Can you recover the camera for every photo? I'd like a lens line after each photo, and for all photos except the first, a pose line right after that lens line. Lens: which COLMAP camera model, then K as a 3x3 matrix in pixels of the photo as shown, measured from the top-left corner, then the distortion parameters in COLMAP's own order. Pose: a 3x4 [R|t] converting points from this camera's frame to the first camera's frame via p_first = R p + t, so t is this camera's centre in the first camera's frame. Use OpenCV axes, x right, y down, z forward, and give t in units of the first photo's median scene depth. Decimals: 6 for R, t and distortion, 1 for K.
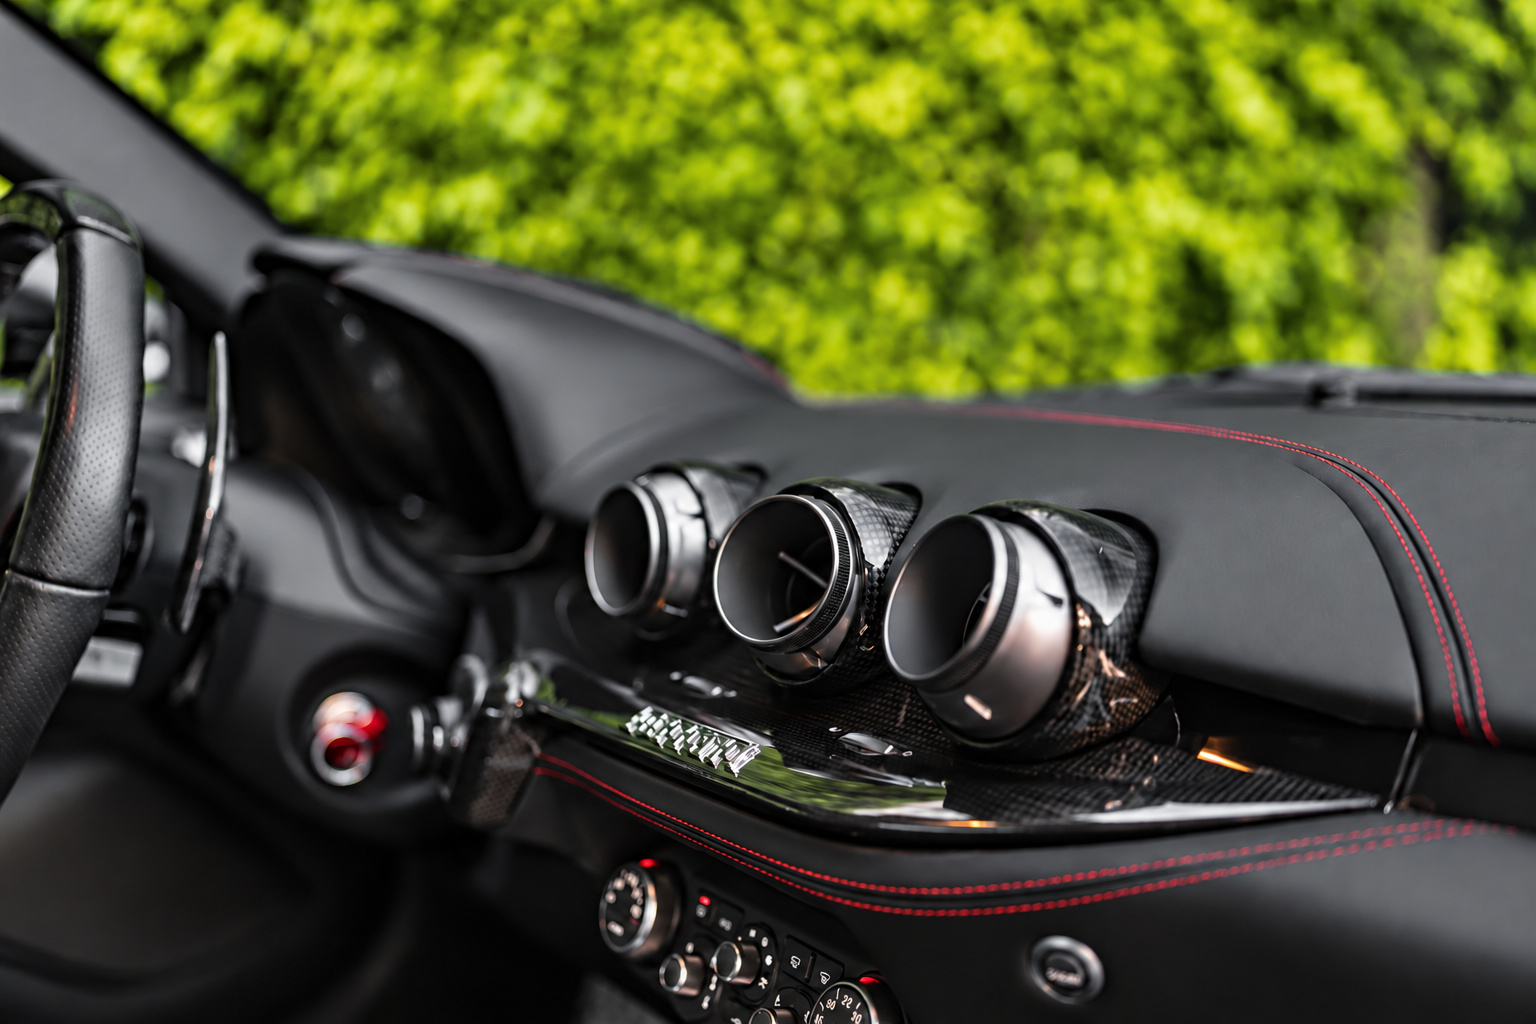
lens RADIAL K [[1554.1, 0, 777.3], [0, 1554.1, 509.7], [0, 0, 1]] dist [-0.002592, 0.014744]
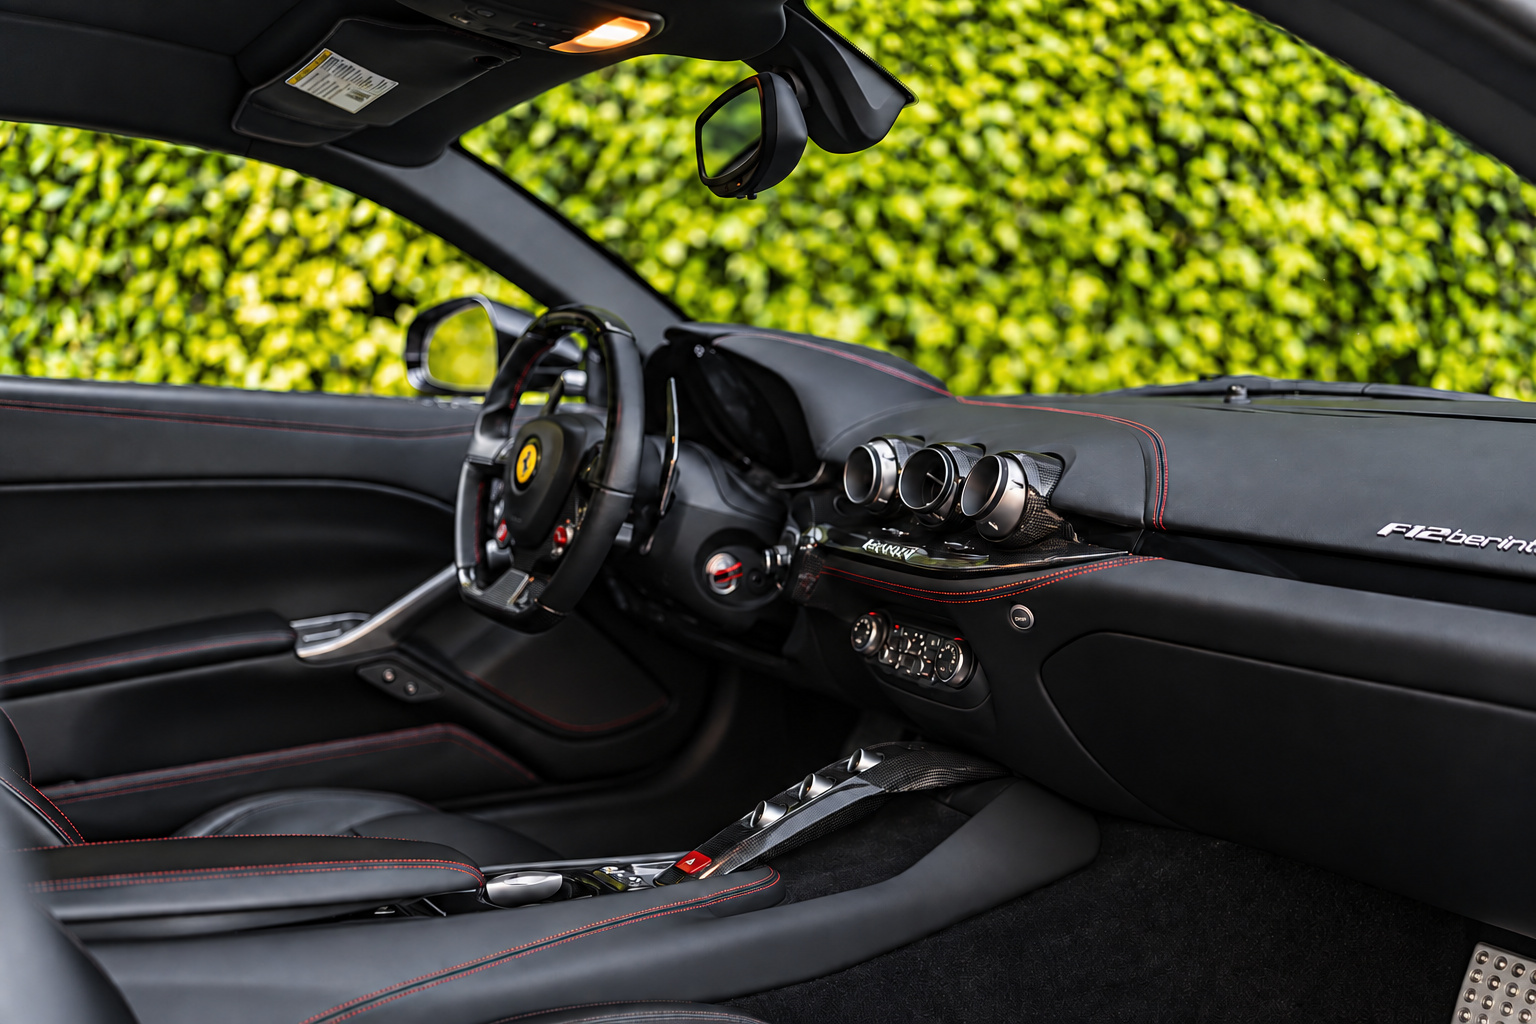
lens RADIAL K [[1554.1, 0, 777.3], [0, 1554.1, 509.7], [0, 0, 1]] dist [-0.002592, 0.014744]
pose [[0.989015, -0.004575, -0.147742, 0.116019], [0.007103, 0.999837, 0.016588, 0.038750], [0.147642, -0.017455, 0.988887, -1.267997]]
